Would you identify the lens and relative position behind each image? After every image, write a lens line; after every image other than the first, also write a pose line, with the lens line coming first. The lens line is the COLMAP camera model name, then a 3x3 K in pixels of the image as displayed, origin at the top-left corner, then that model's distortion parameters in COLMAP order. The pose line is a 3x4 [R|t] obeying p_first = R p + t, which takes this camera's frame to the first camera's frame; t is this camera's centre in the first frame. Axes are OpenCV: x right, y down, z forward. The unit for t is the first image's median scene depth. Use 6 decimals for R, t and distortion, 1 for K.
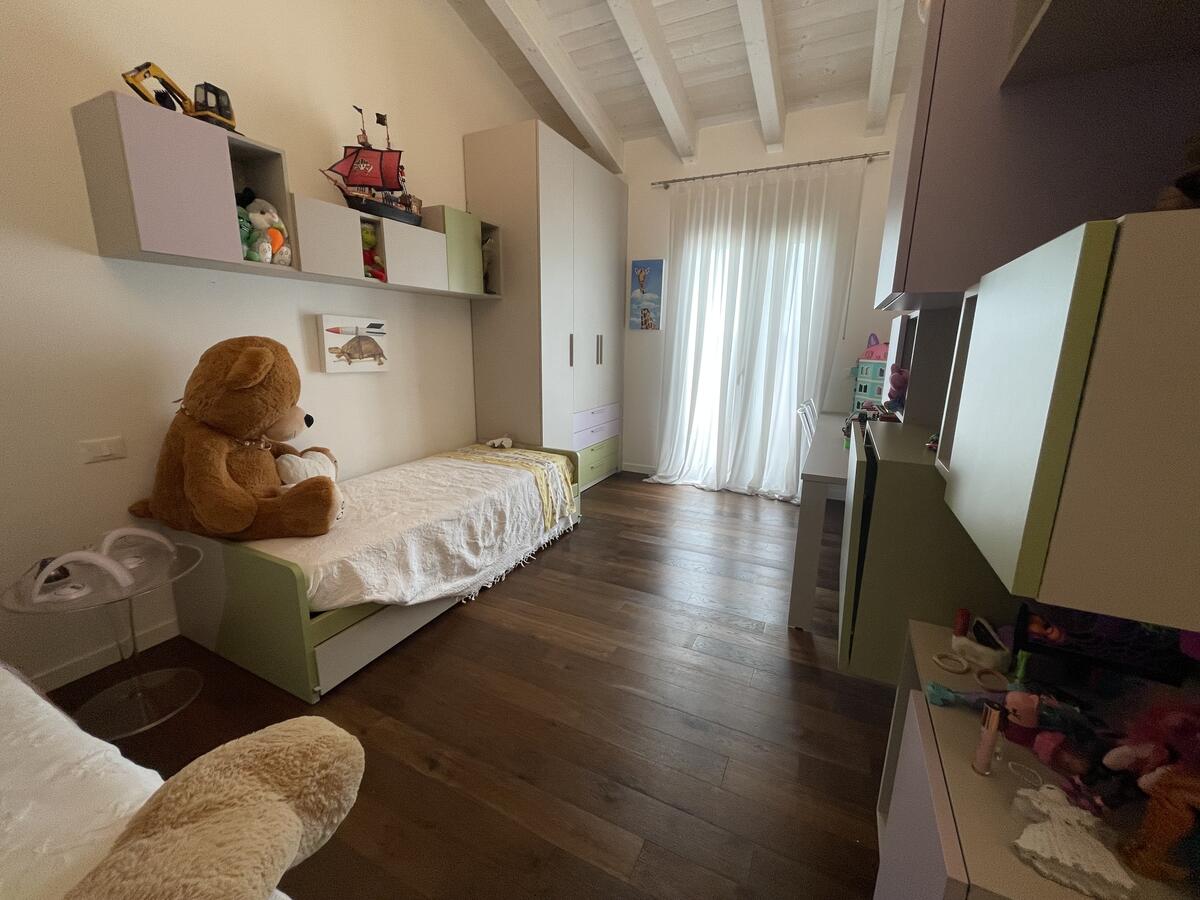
lens RADIAL K [[480.7, 0, 598.8], [0, 480.7, 446.9], [0, 0, 1]] dist [0.002595, -0.002004]
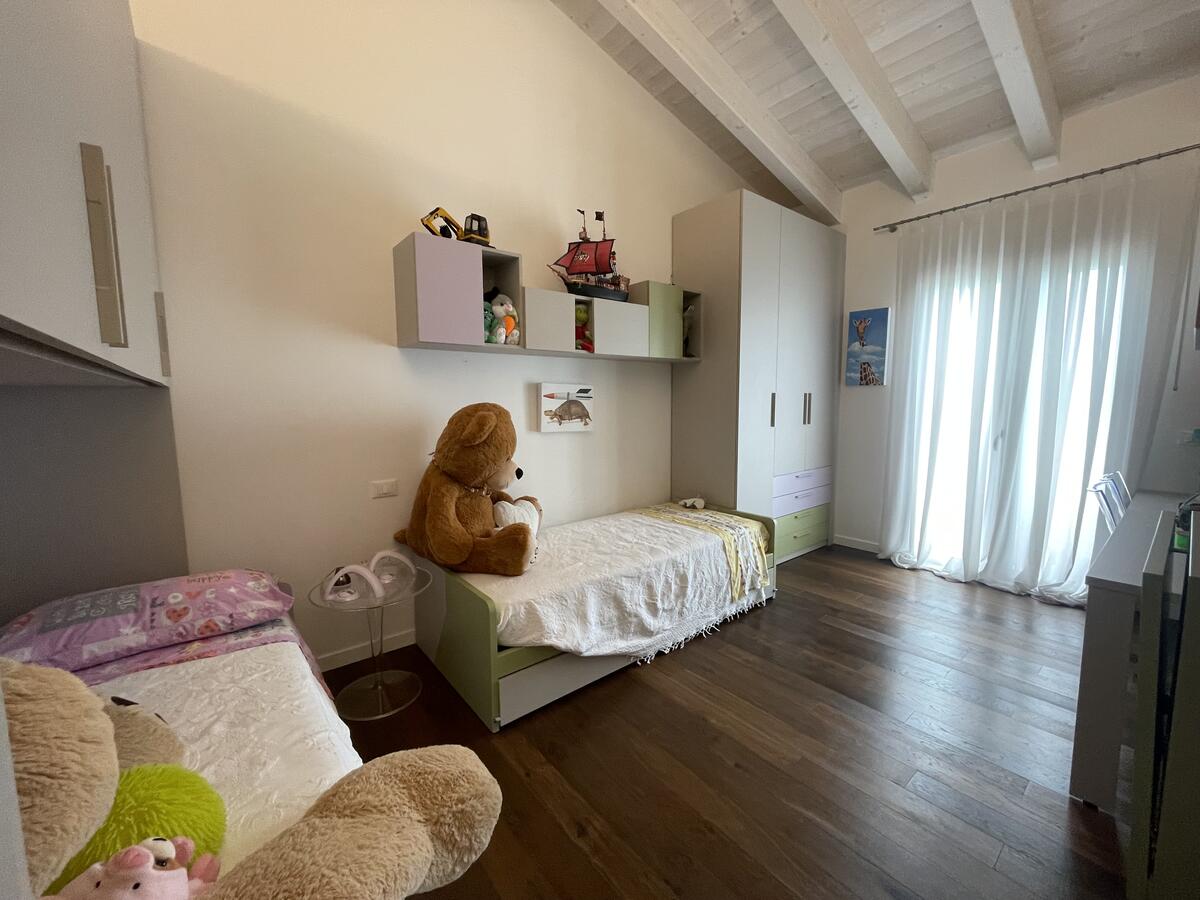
lens RADIAL K [[480.7, 0, 603.7], [0, 480.7, 448.4], [0, 0, 1]] dist [0.002595, -0.002004]
pose [[0.909396, 0.021438, -0.415379, 0.050217], [-0.070113, 0.992281, -0.102286, -0.008174], [0.409980, 0.122142, 0.903879, 0.025175]]
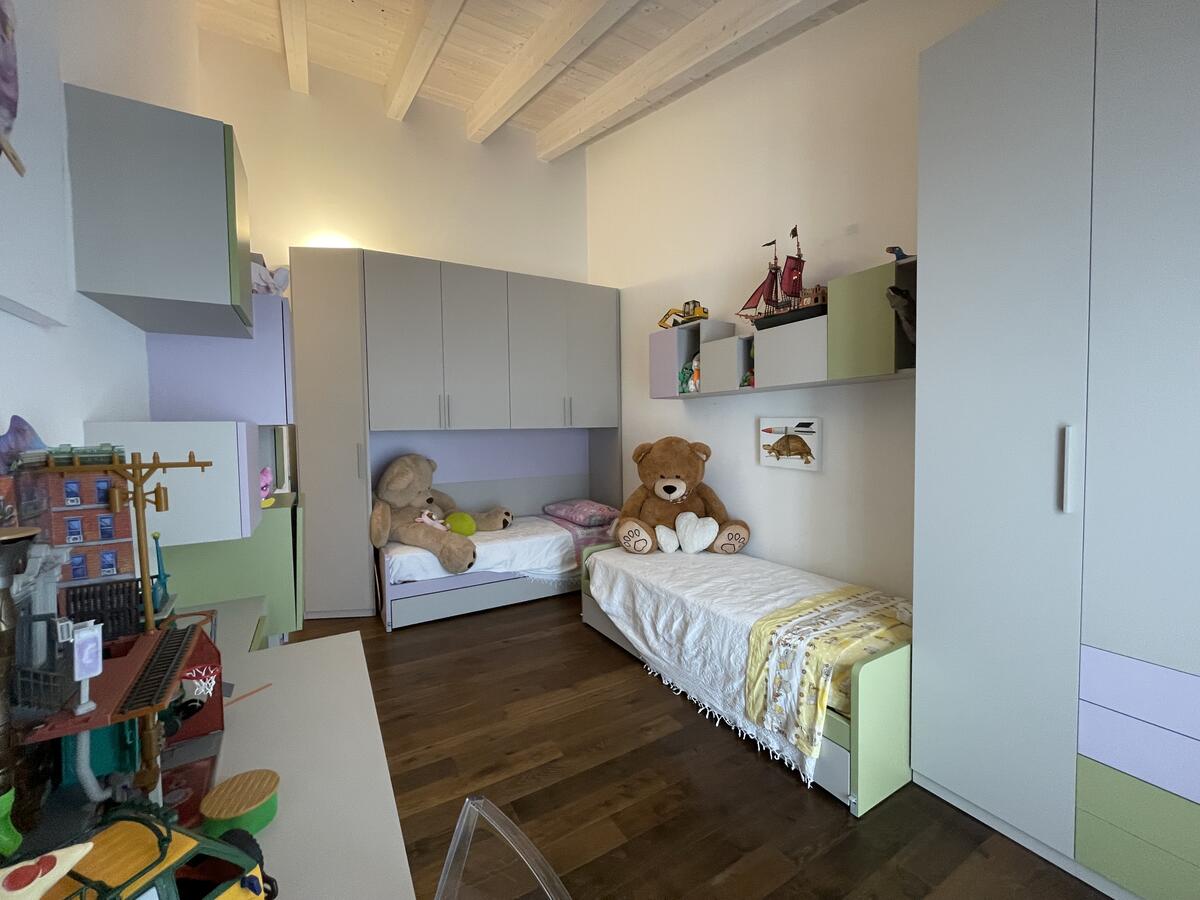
lens RADIAL K [[480.7, 0, 596.3], [0, 480.7, 447.4], [0, 0, 1]] dist [0.002595, -0.002004]
pose [[-0.554526, 0.023265, -0.831841, 0.668334], [-0.175300, 0.973913, 0.144098, -0.302100], [0.813493, 0.225728, -0.535982, 1.317218]]
